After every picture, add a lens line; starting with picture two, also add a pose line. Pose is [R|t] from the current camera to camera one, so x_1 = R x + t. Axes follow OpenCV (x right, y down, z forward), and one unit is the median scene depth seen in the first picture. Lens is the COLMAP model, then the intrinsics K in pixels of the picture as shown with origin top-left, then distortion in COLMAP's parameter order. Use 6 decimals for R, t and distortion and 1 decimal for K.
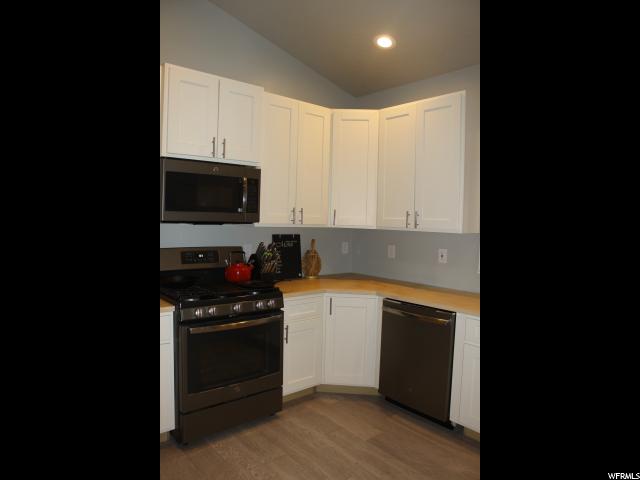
lens RADIAL K [[423.0, 0, 320.0], [0, 423.0, 240.0], [0, 0, 1]] dist [-0.033794, -0.000467]
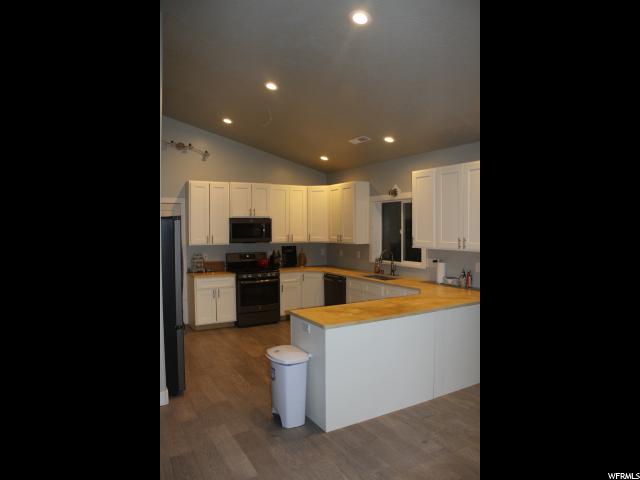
lens RADIAL K [[513.8, 0, 320.0], [0, 513.8, 240.0], [0, 0, 1]] dist [-0.009025, -0.001463]
pose [[0.968637, -0.027240, -0.246981, 0.775510], [0.021778, 0.999455, -0.024821, 0.026117], [0.247523, 0.018663, 0.968702, -1.598596]]
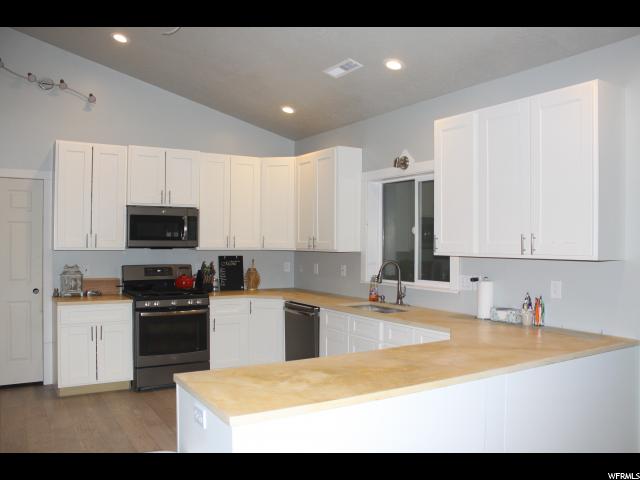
lens RADIAL K [[637.6, 0, 331.5], [0, 637.6, 240.7], [0, 0, 1]] dist [-0.072909, 0.002166]
pose [[0.975086, -0.024778, -0.220437, 0.710636], [0.011133, 0.997956, -0.062927, 0.072187], [0.221545, 0.058905, 0.973369, -0.904335]]
